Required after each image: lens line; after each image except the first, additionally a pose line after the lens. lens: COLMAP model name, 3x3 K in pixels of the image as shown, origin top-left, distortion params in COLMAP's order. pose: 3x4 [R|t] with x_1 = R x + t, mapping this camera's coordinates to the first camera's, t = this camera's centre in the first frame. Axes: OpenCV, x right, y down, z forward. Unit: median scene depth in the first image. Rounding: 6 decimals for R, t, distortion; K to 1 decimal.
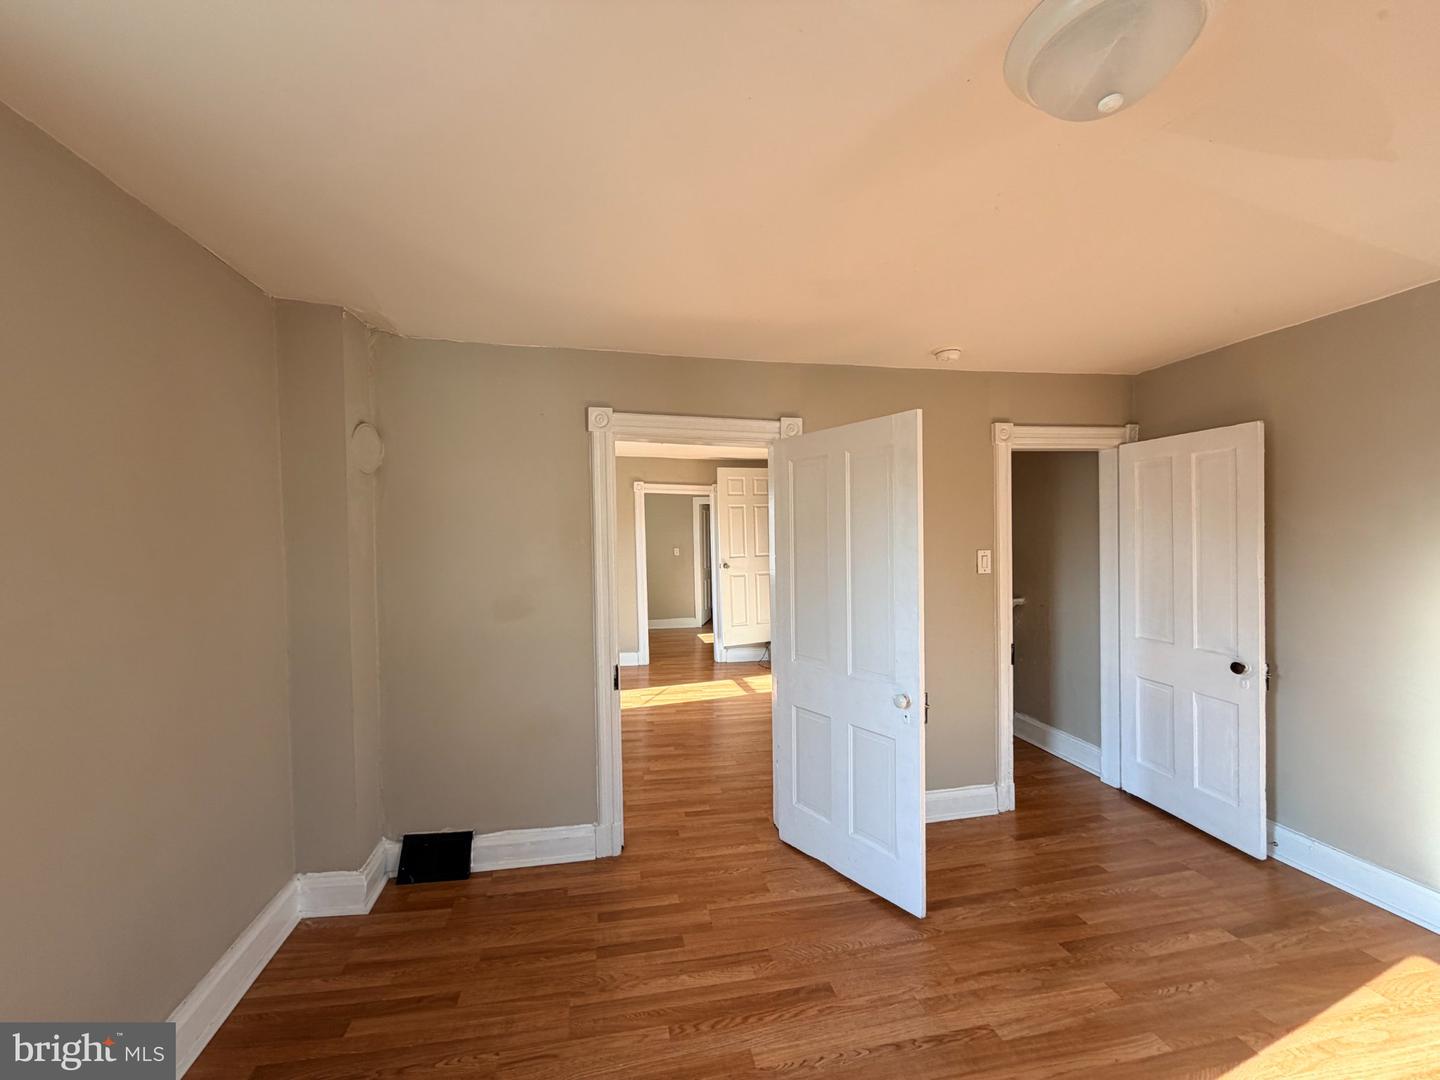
lens RADIAL K [[575.6, 0, 715.6], [0, 575.6, 543.5], [0, 0, 1]] dist [0.000917, -0.000054]
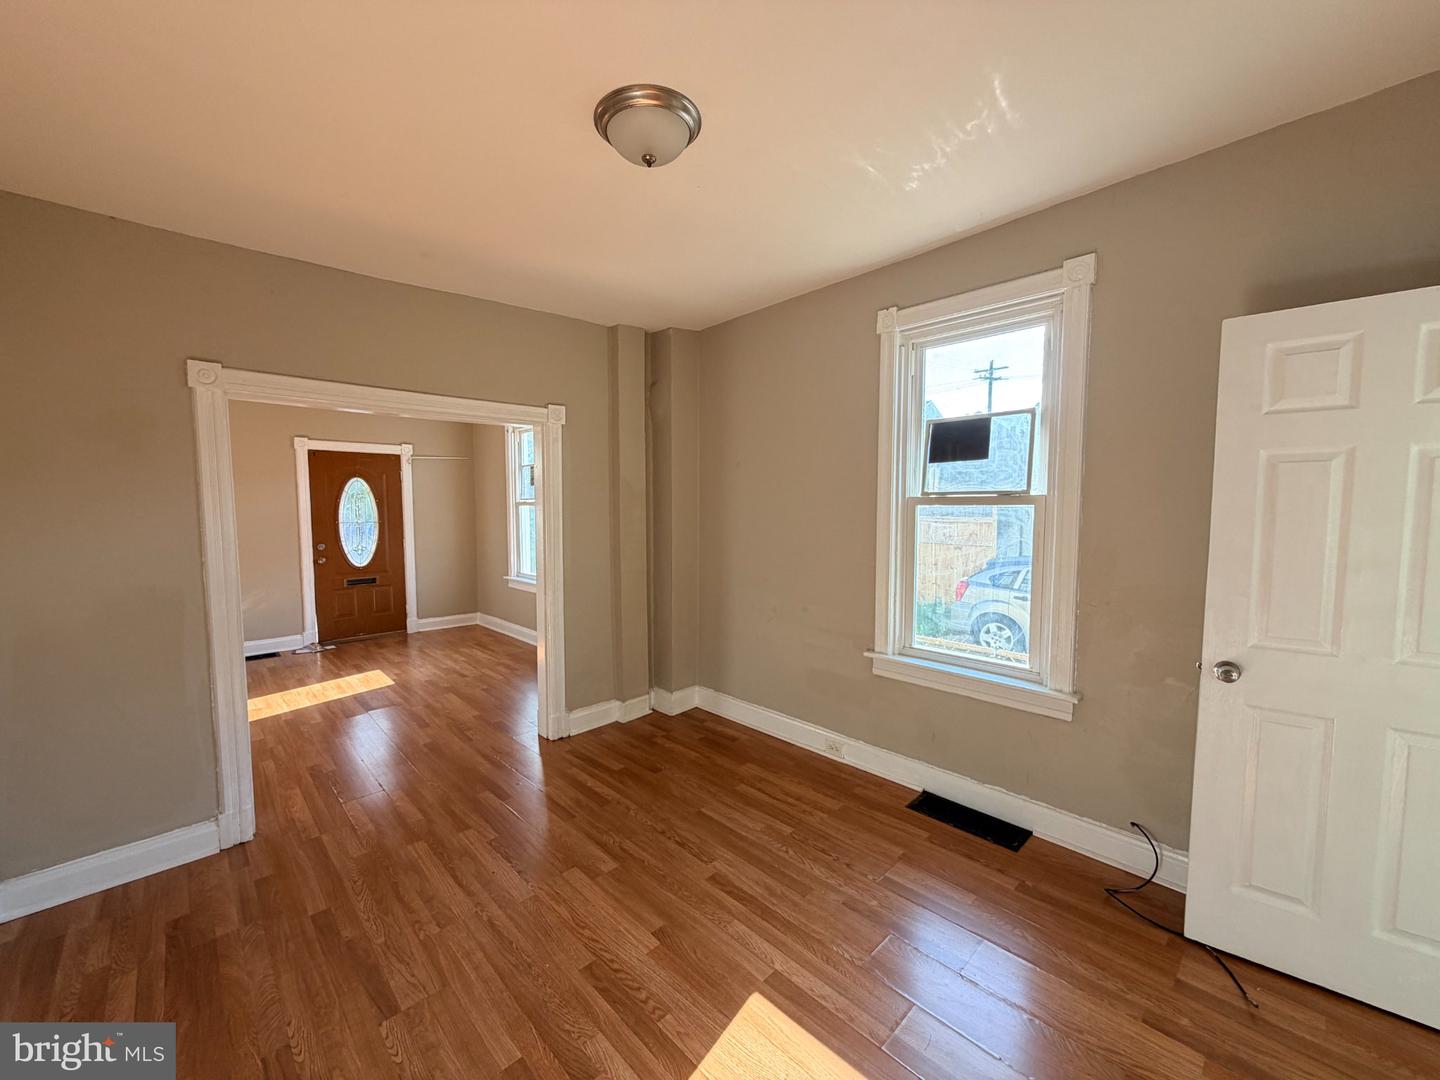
lens RADIAL K [[575.6, 0, 714.9], [0, 575.6, 543.0], [0, 0, 1]] dist [0.000917, -0.000054]
pose [[-0.544342, -0.033710, 0.838185, -0.640786], [0.017439, 0.998522, 0.051483, 0.004108], [-0.838682, 0.042641, -0.542950, 0.997885]]
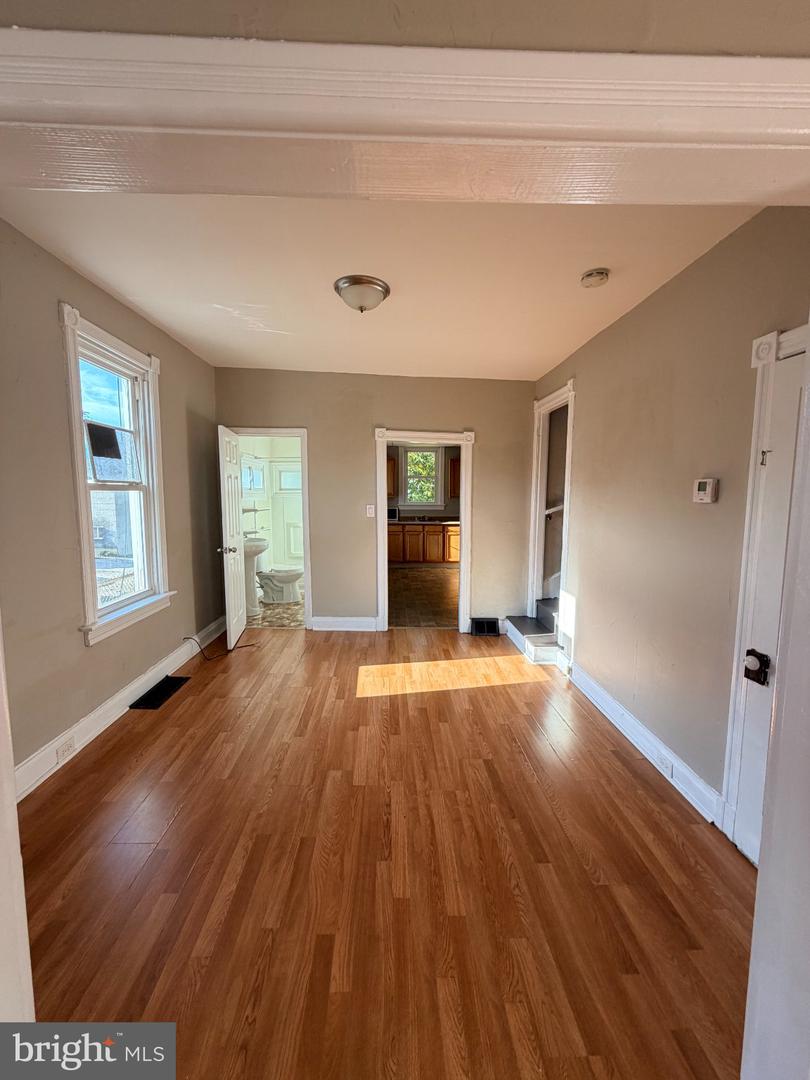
lens RADIAL K [[431.7, 0, 402.4], [0, 431.7, 534.7], [0, 0, 1]] dist [0.000917, -0.000054]
pose [[-0.141057, 0.111860, -0.983662, 1.070610], [-0.008541, 0.993422, 0.114195, -0.024575], [0.989965, 0.024510, -0.139174, 0.906239]]
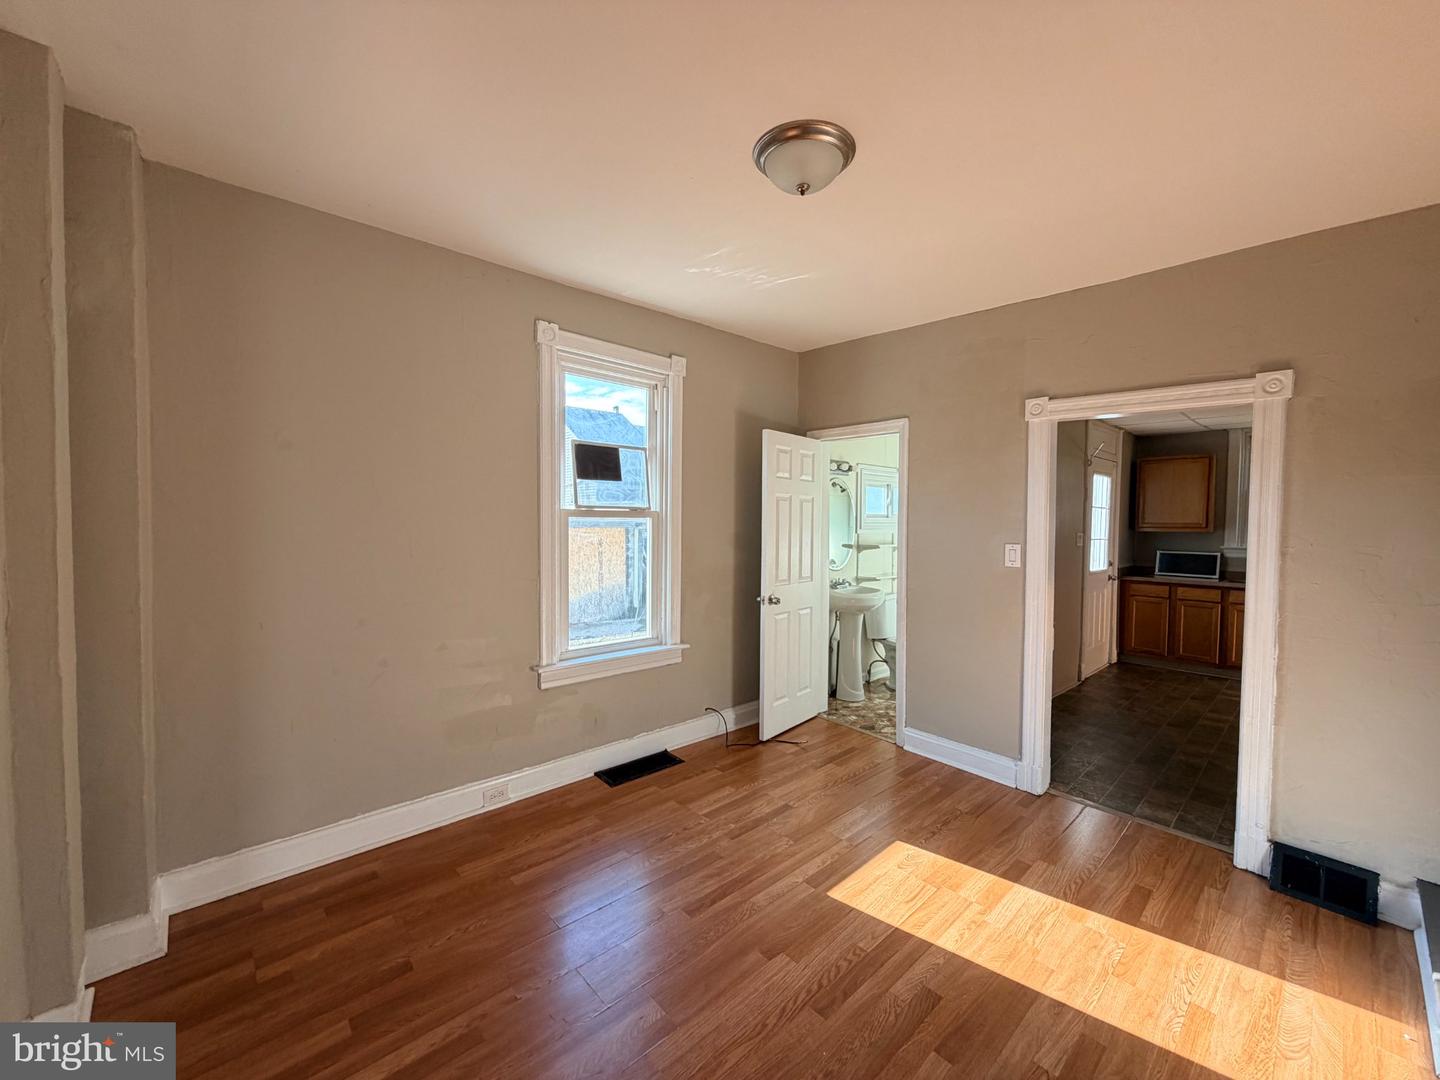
lens RADIAL K [[575.6, 0, 716.8], [0, 575.6, 542.5], [0, 0, 1]] dist [0.000917, -0.000054]
pose [[-0.847768, 0.031245, -0.529446, 0.526707], [0.003463, 0.998568, 0.053385, -0.015613], [0.530355, 0.043425, -0.846663, 1.255503]]
